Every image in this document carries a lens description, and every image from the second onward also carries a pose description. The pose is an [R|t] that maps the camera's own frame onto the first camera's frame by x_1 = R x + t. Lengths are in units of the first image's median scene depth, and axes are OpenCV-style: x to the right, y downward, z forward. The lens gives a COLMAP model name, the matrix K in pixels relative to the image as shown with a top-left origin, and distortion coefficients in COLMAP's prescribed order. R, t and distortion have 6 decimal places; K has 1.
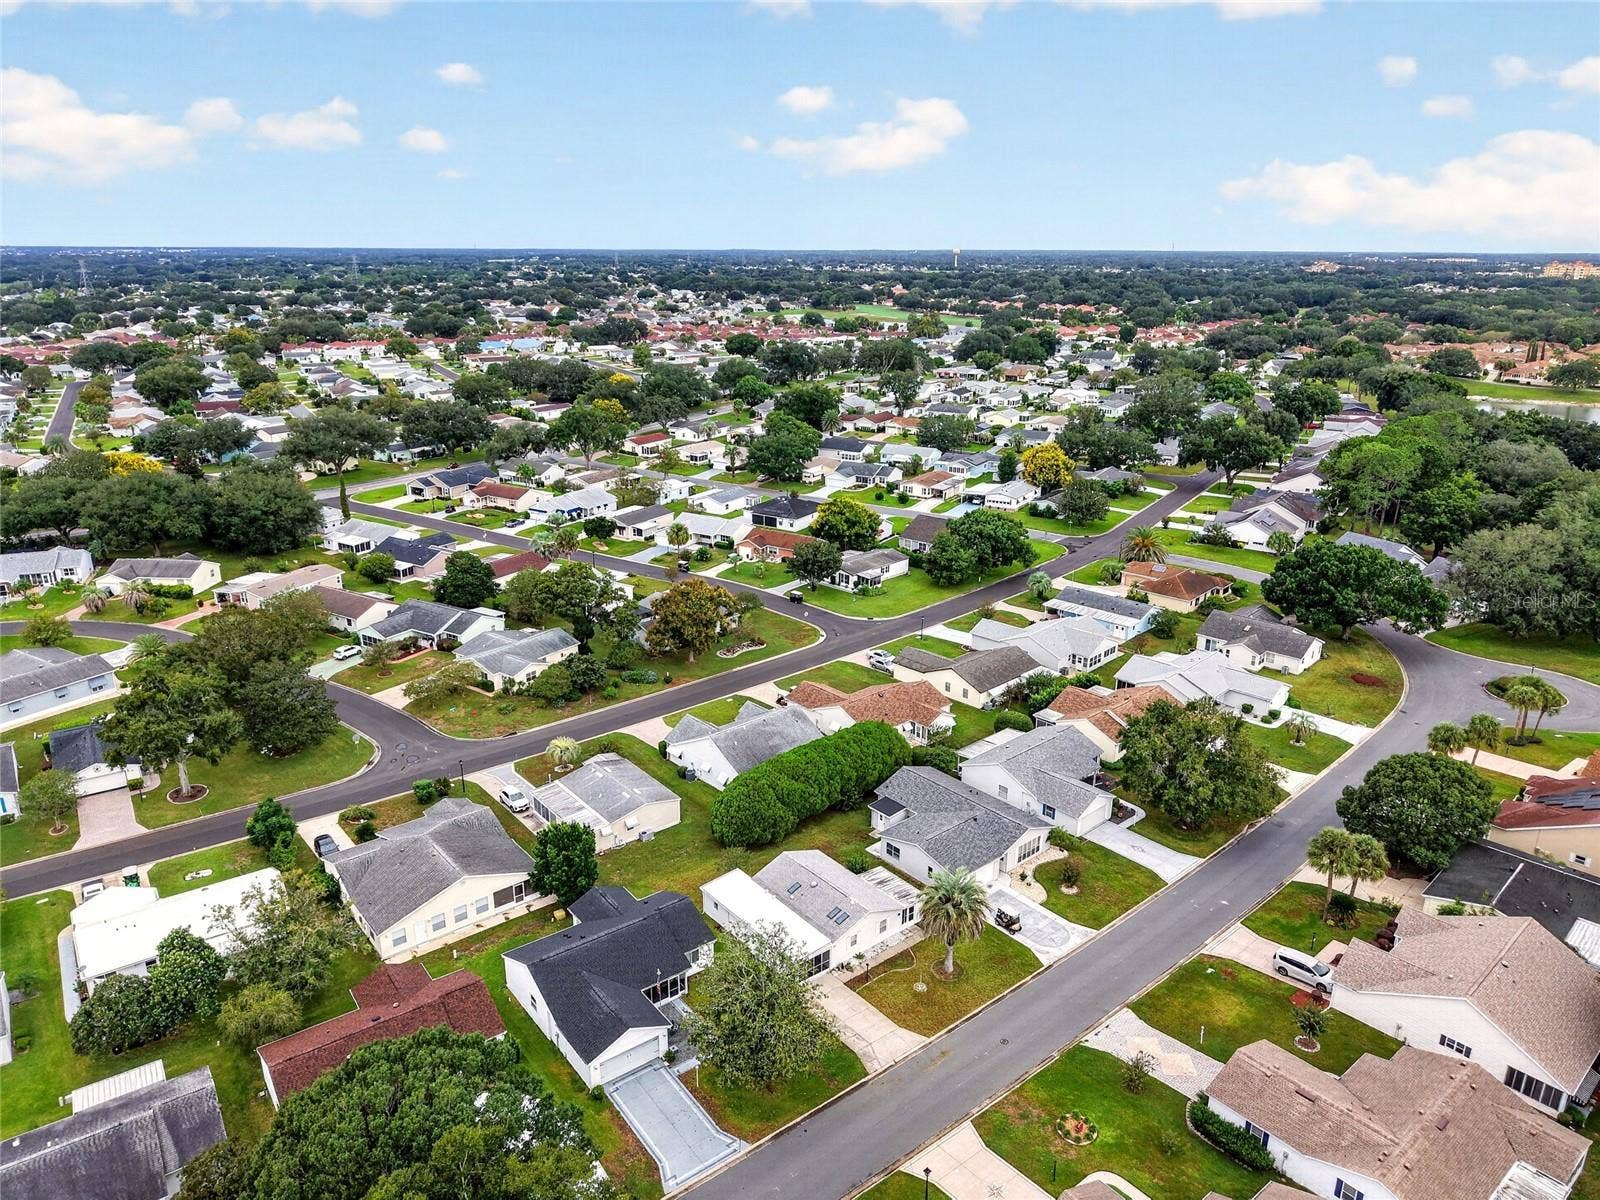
lens RADIAL K [[1068.4, 0, 800.0], [0, 1068.4, 600.0], [0, 0, 1]] dist [0.114737, -0.174495]
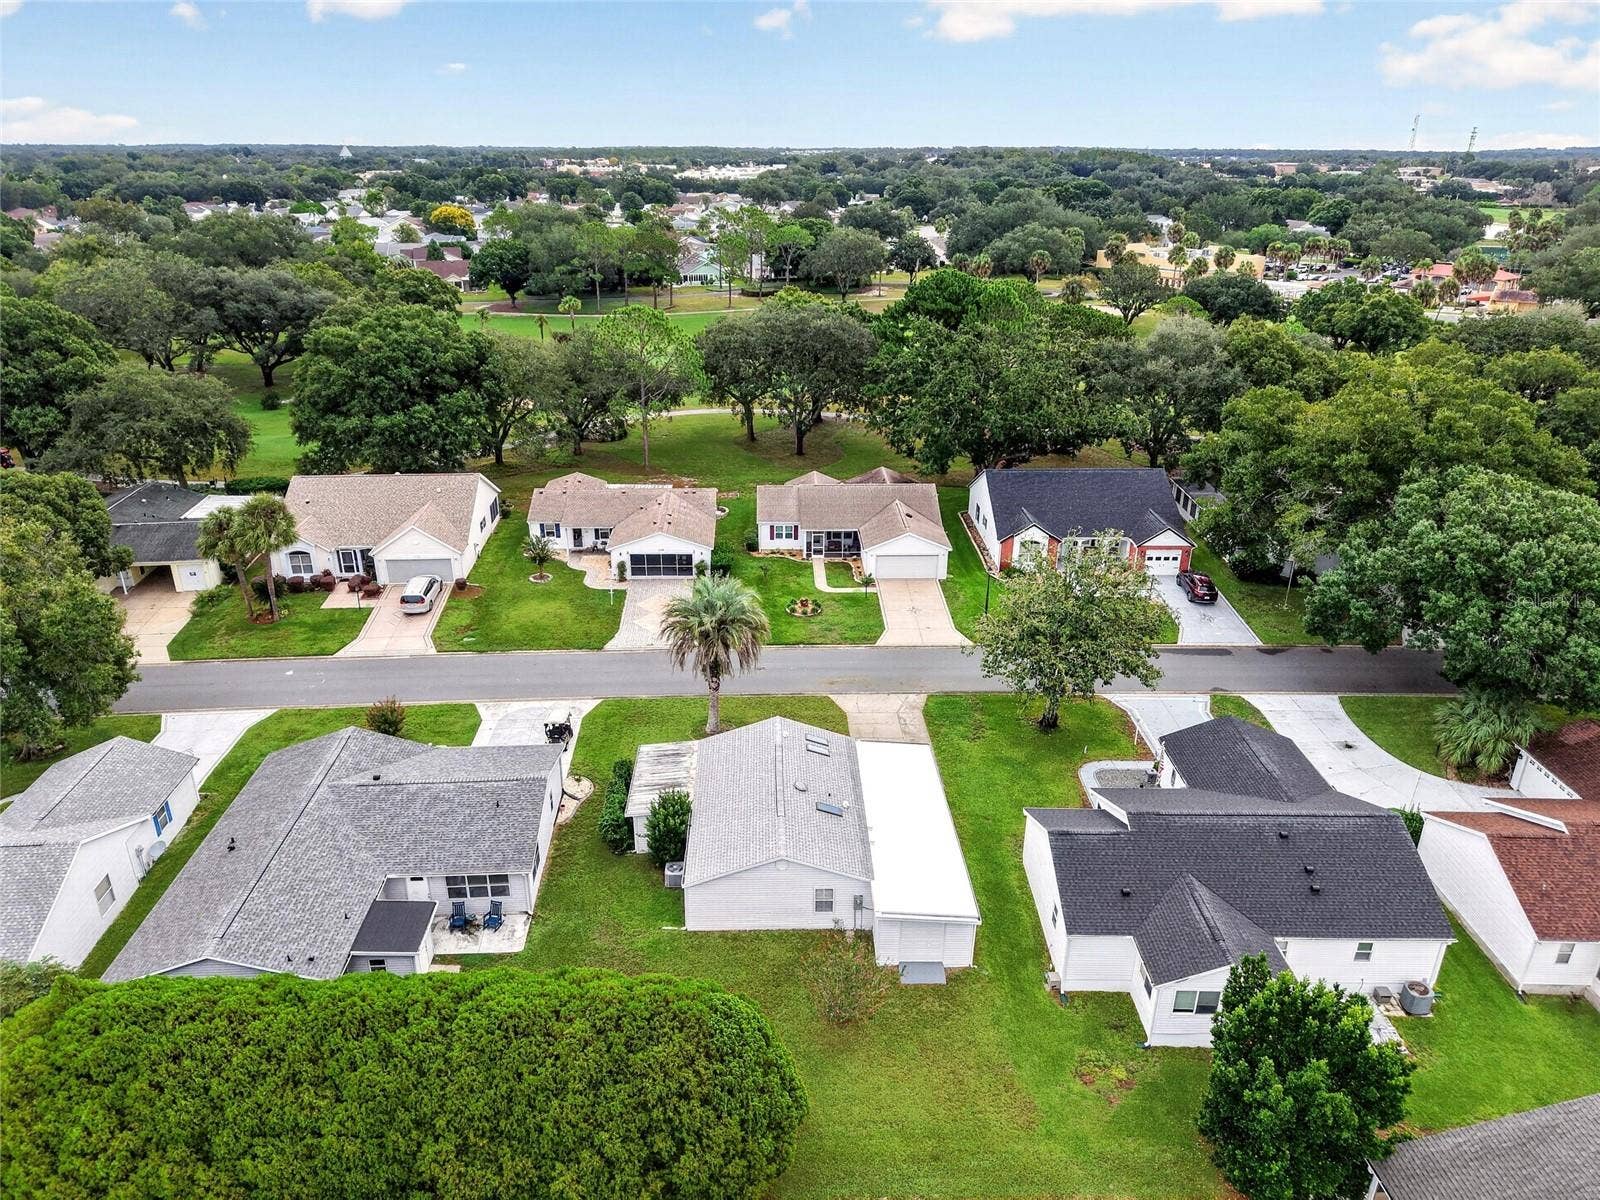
lens RADIAL K [[1079.2, 0, 800.0], [0, 1079.2, 600.0], [0, 0, 1]] dist [0.045864, -0.058683]
pose [[-0.802213, -0.233400, 0.549526, -0.161884], [0.183196, 0.779792, 0.598635, -0.075519], [-0.568237, 0.580904, -0.582801, 0.815277]]
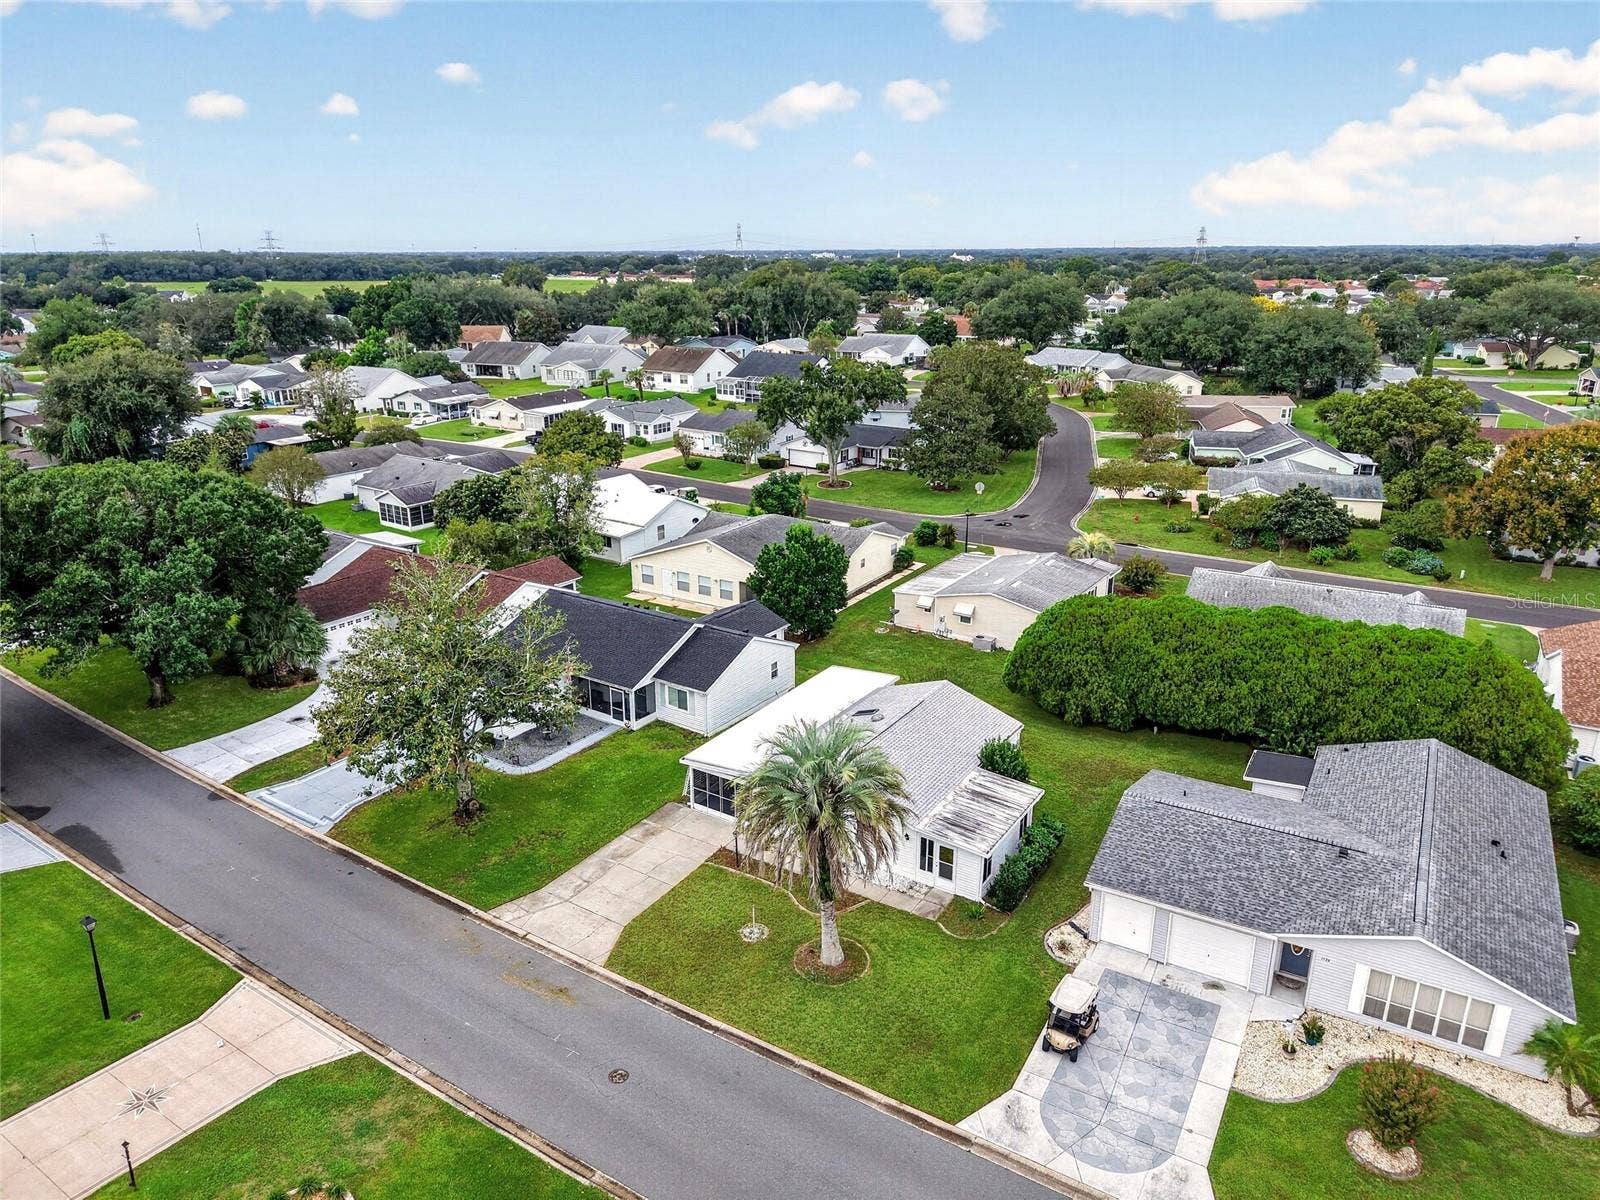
lens RADIAL K [[1085.7, 0, 800.0], [0, 1085.7, 600.0], [0, 0, 1]] dist [0.066094, -0.070262]
pose [[0.304959, 0.279053, -0.910566, 0.308054], [-0.295796, 0.936577, 0.187959, 0.079327], [0.905265, 0.212022, 0.368160, 0.496867]]
